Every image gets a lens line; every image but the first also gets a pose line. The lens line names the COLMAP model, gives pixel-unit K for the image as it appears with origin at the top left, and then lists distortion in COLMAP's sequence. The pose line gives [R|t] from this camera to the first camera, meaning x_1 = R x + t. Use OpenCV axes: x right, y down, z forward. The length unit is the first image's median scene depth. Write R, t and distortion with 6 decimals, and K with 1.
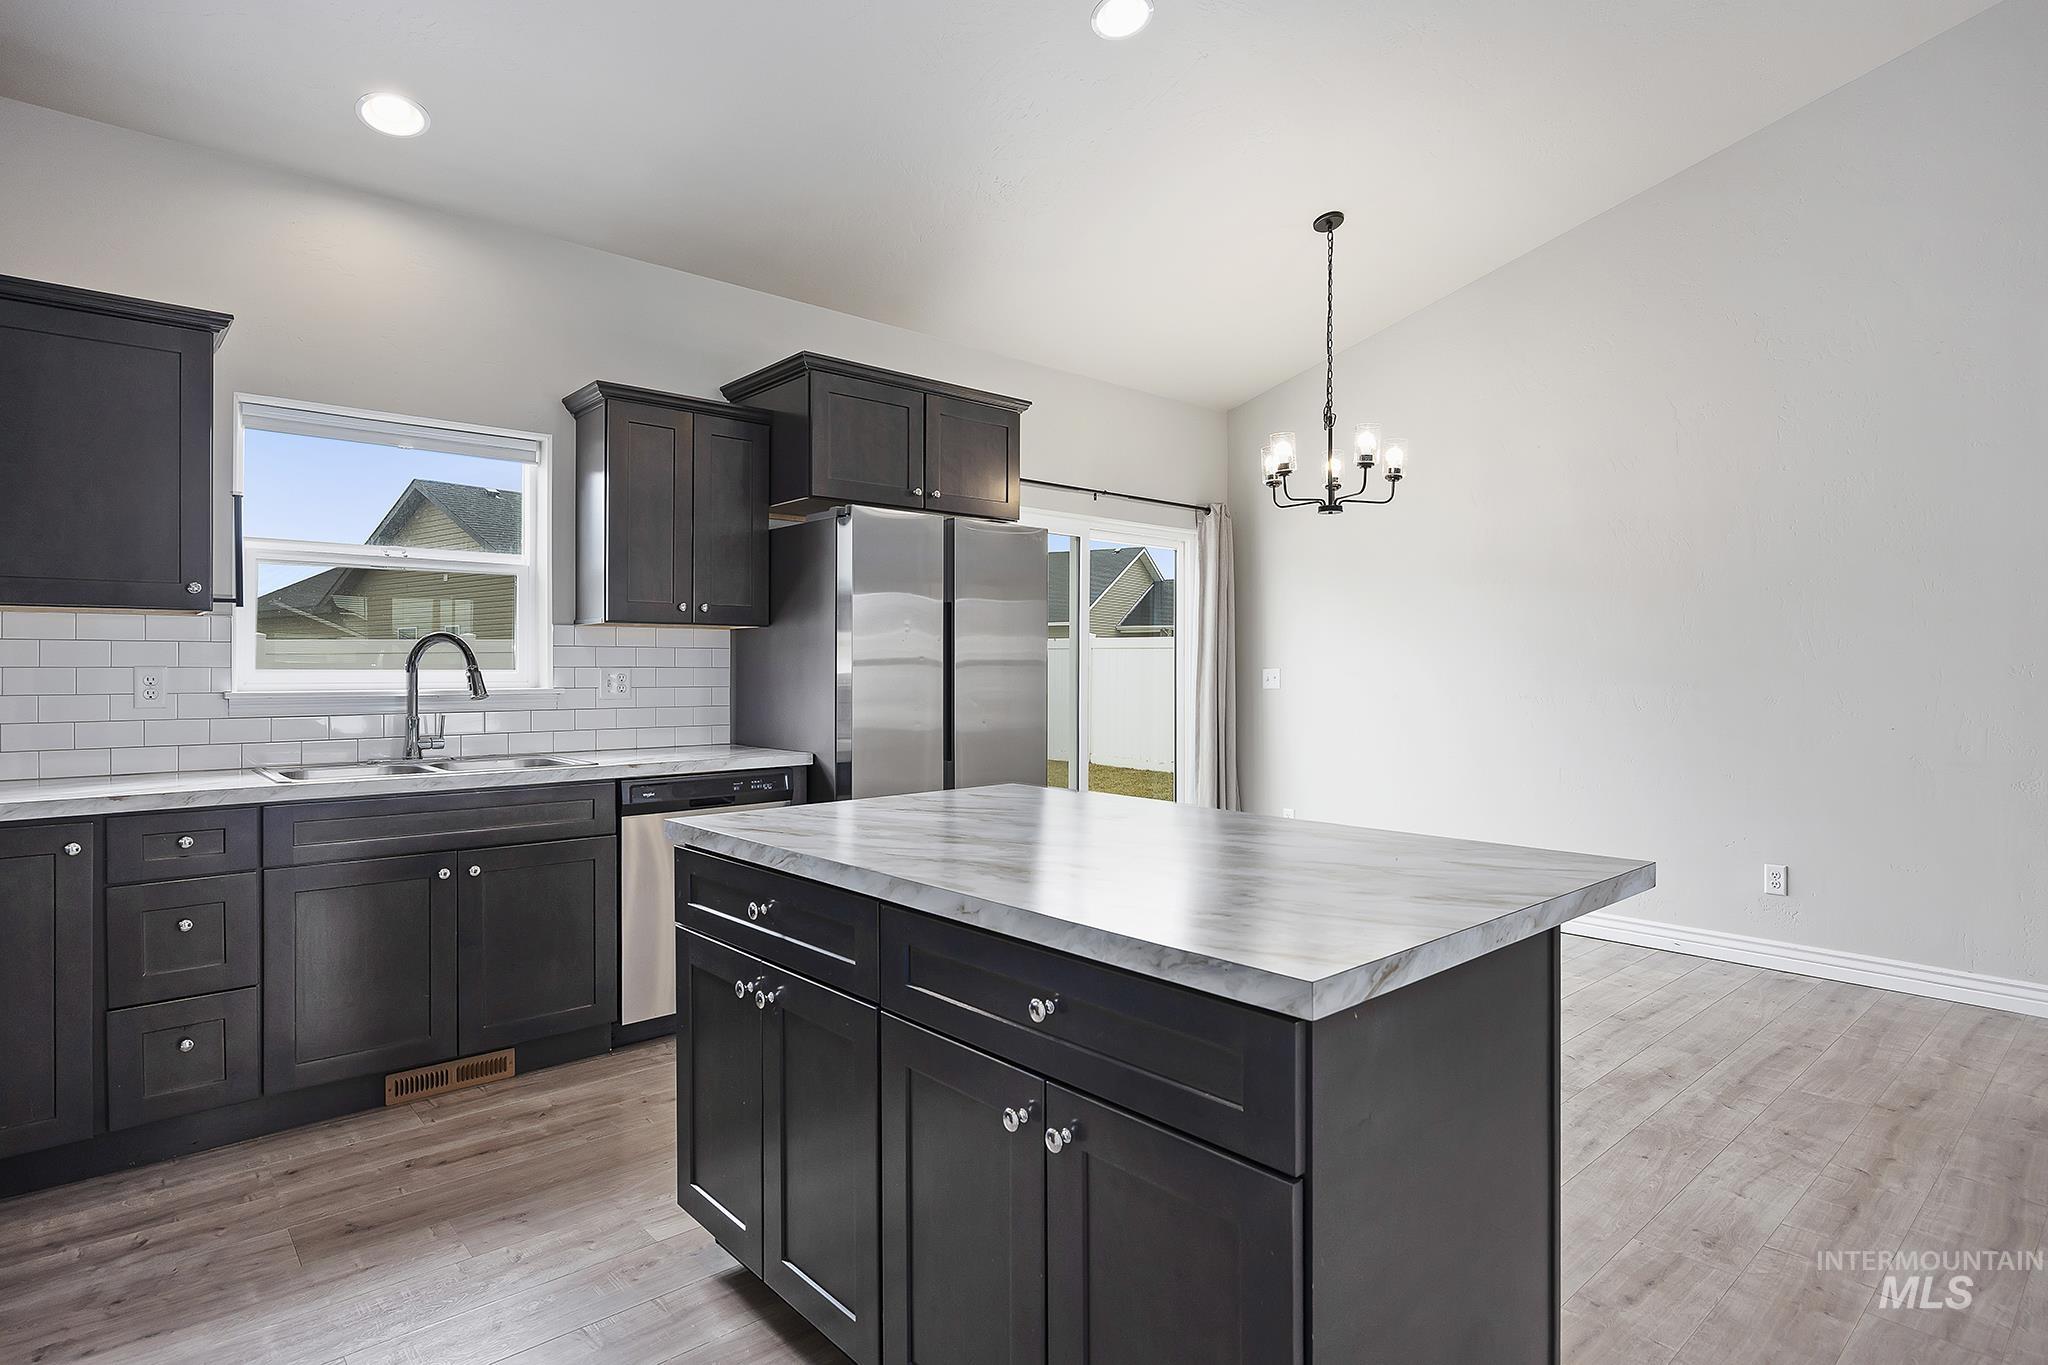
lens RADIAL K [[1075.7, 0, 1032.8], [0, 1075.7, 671.6], [0, 0, 1]] dist [-0.005370, -0.000620]
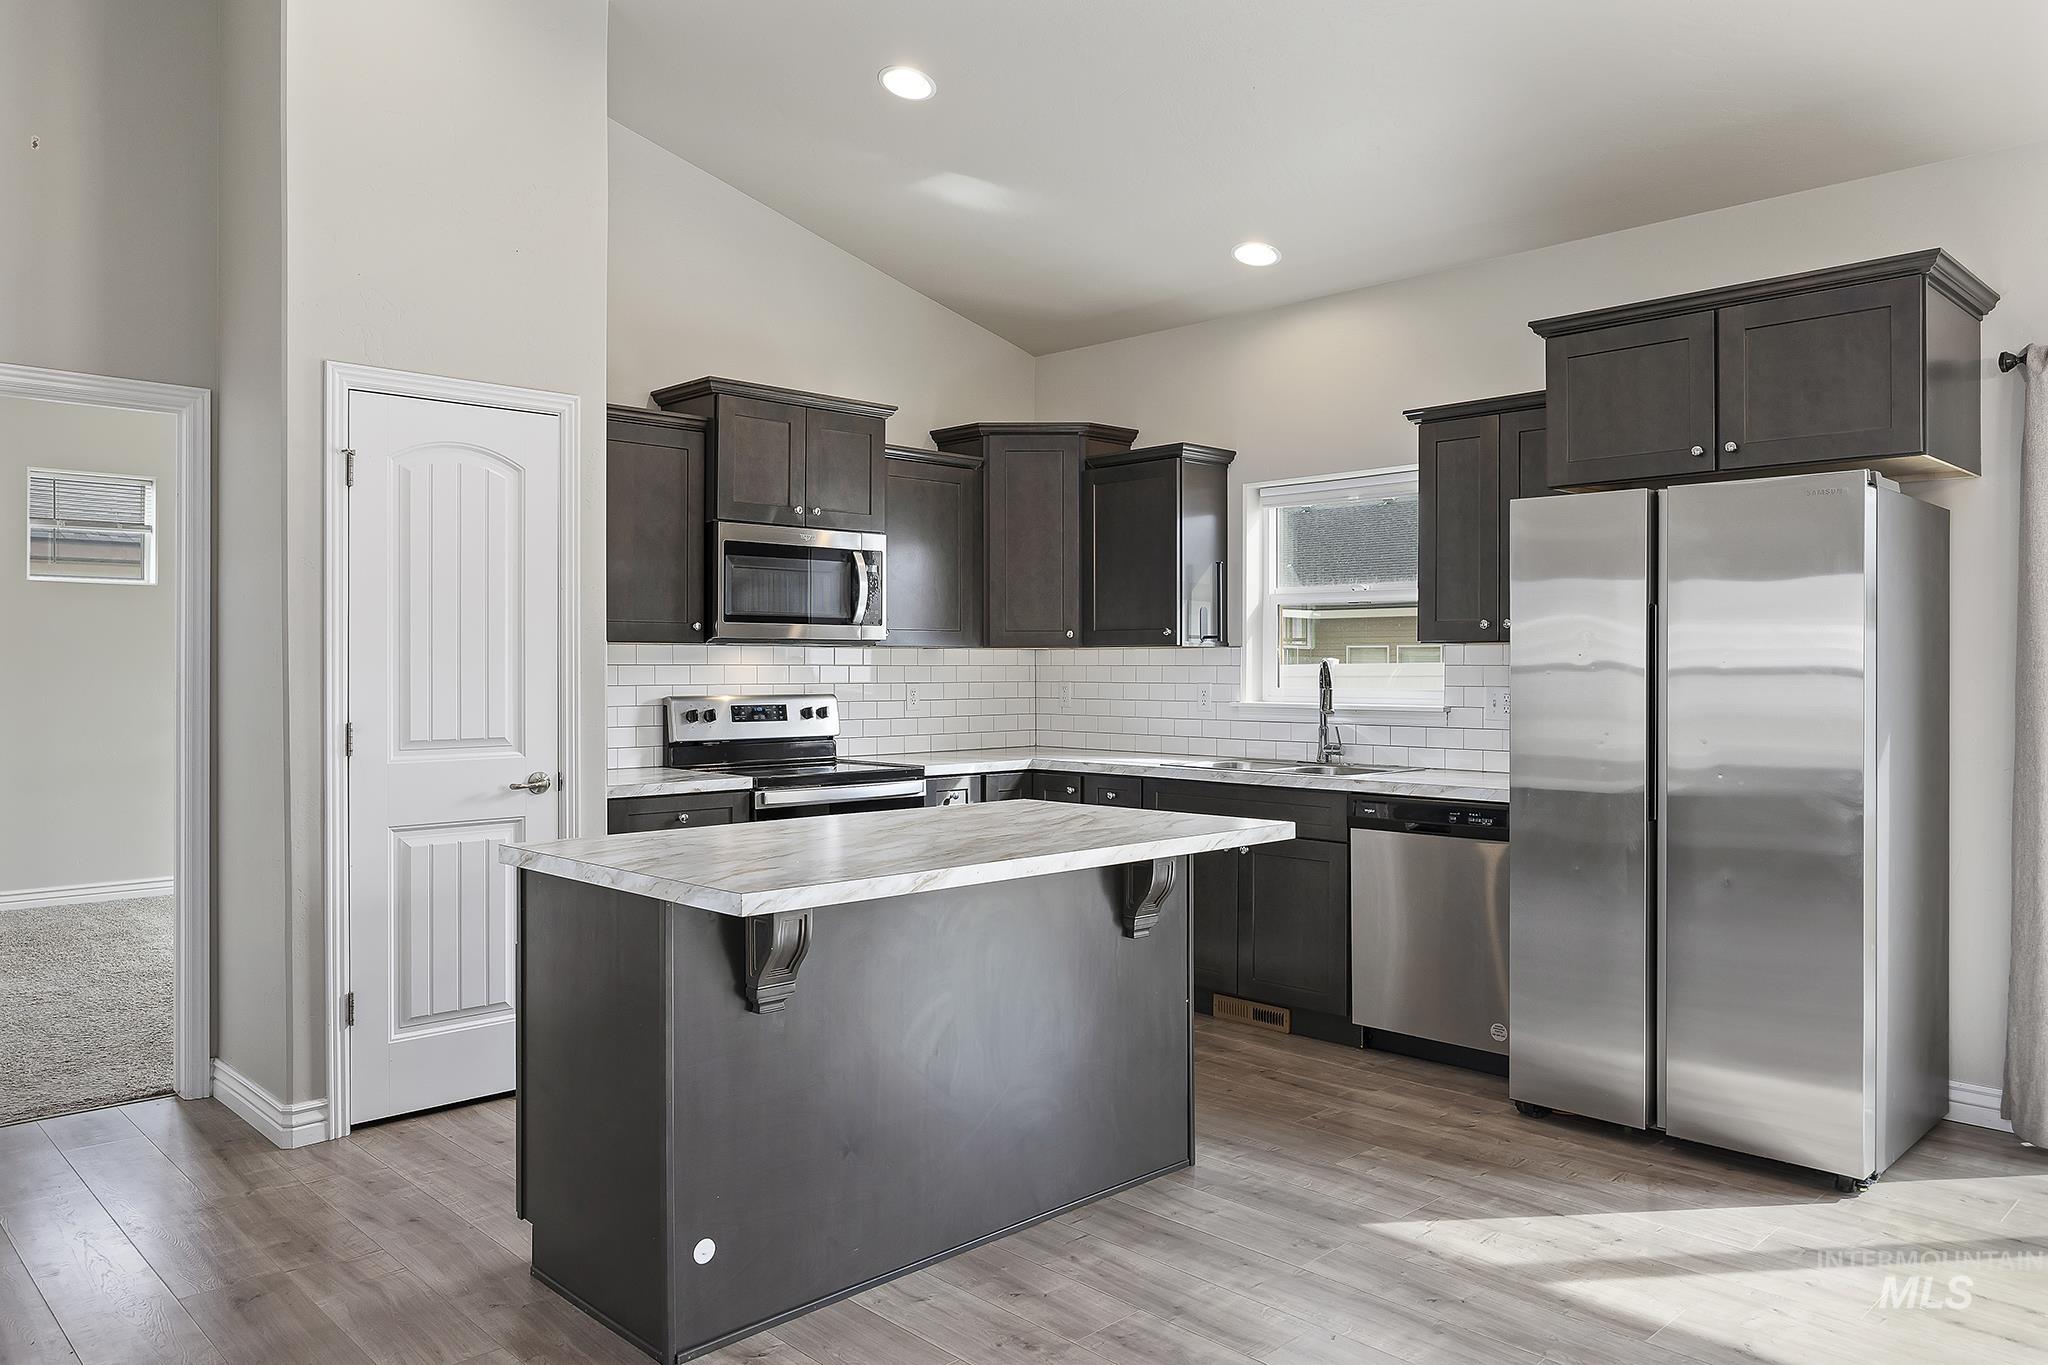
lens RADIAL K [[1405.2, 0, 1026.8], [0, 1405.2, 668.1], [0, 0, 1]] dist [-0.008389, 0.003311]
pose [[0.038558, 0.000217, -0.999256, 0.908692], [-0.002469, 0.999997, 0.000122, -0.020669], [0.999253, 0.002462, 0.038558, 0.566775]]
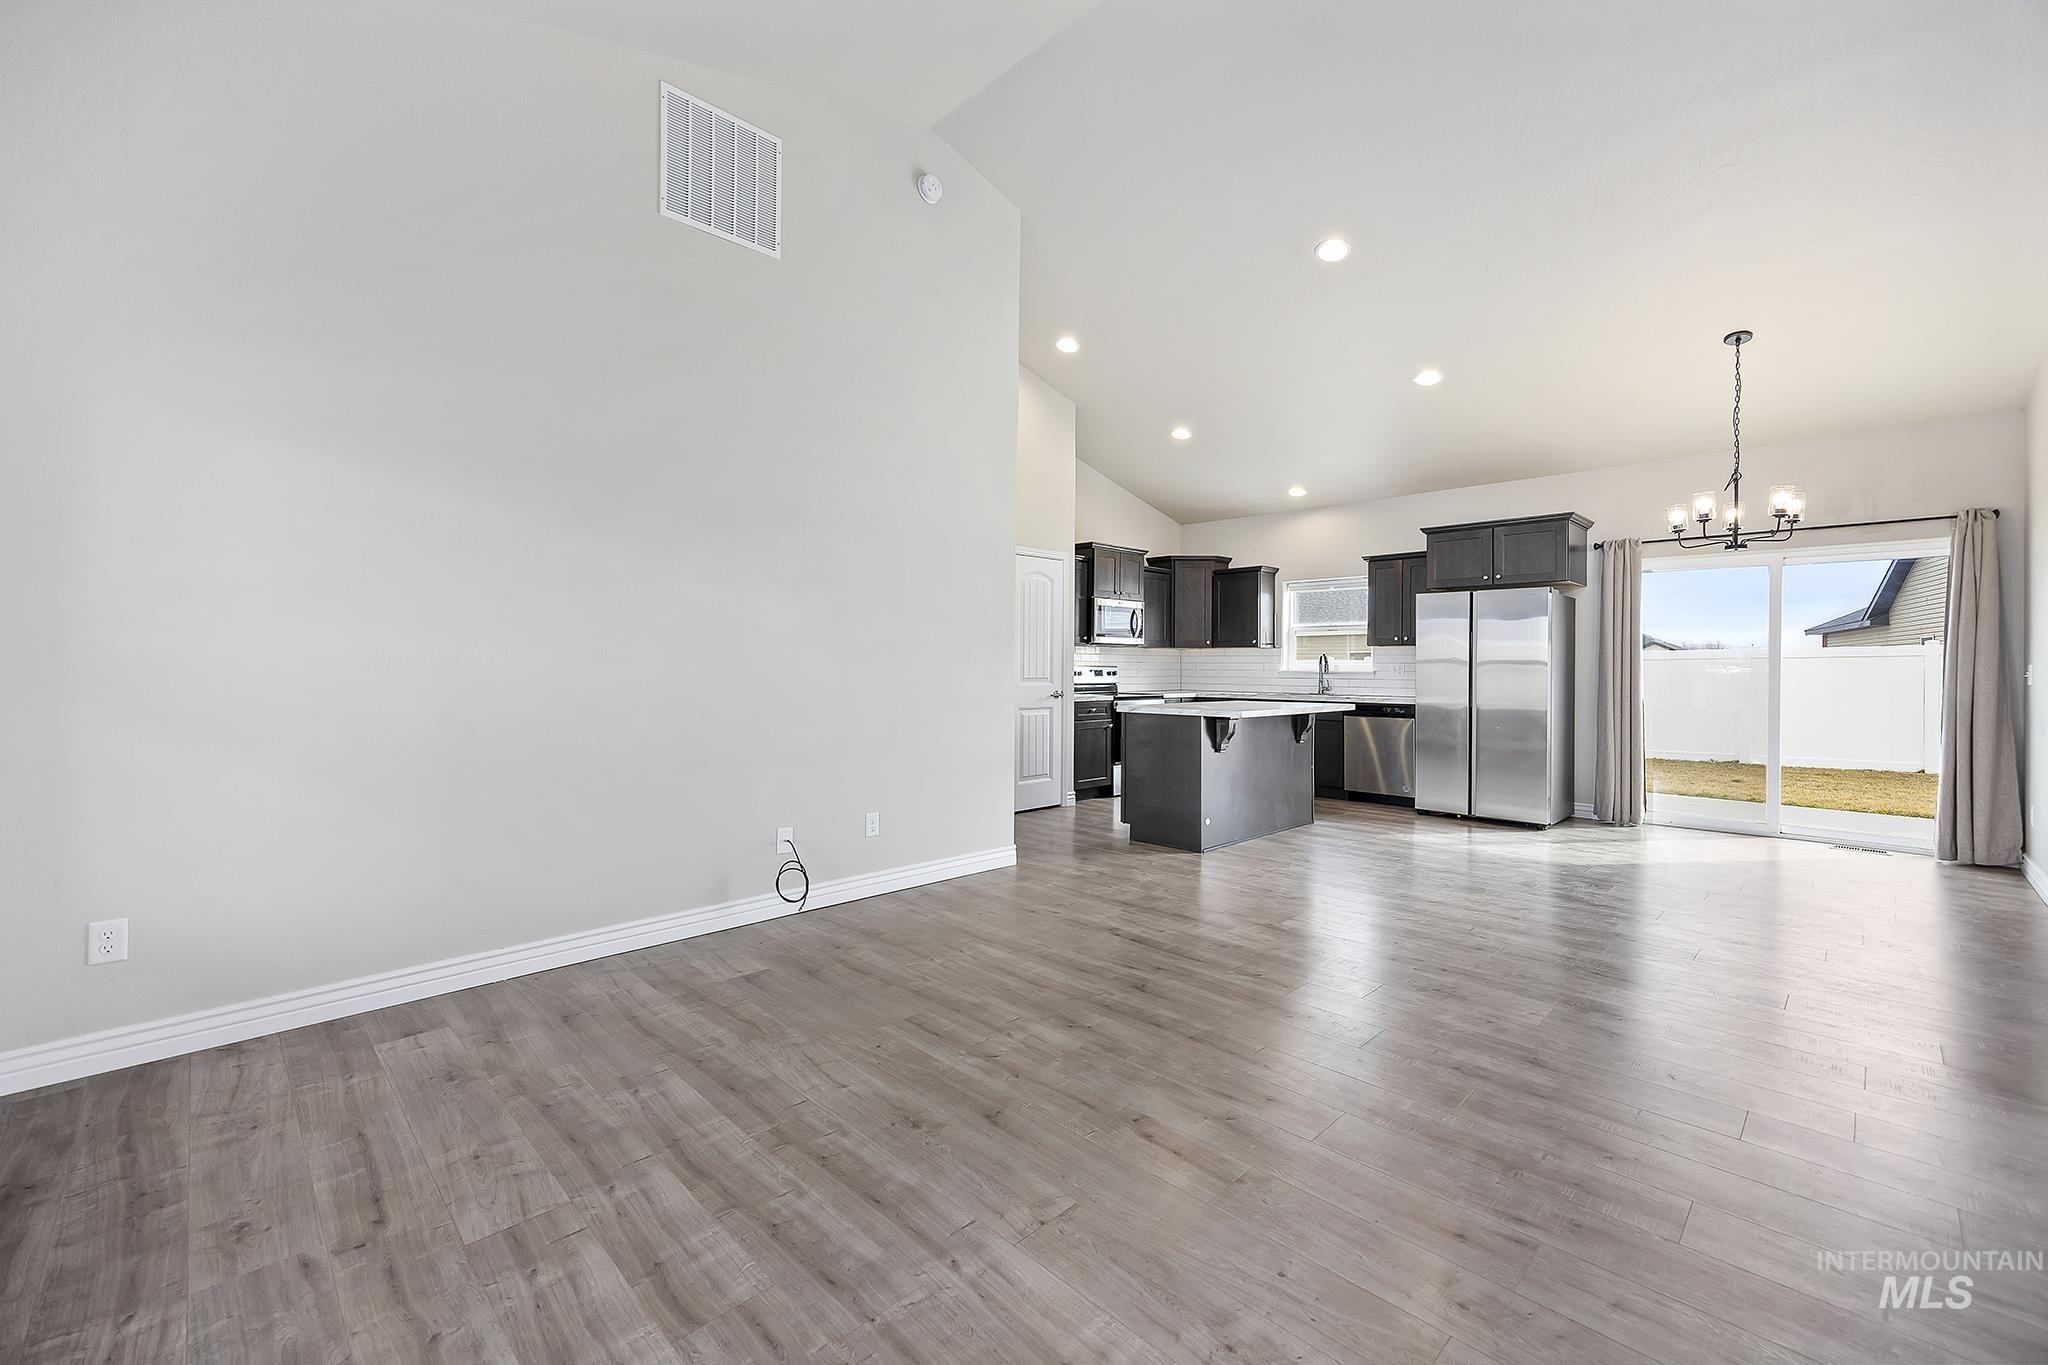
lens RADIAL K [[824.4, 0, 1003.7], [0, 824.4, 665.9], [0, 0, 1]] dist [0.001276, -0.000041]
pose [[0.027090, 0.000034, -0.999633, 1.596134], [-0.007529, 0.999972, -0.000170, 0.010680], [0.999605, 0.007531, 0.027089, 0.043465]]
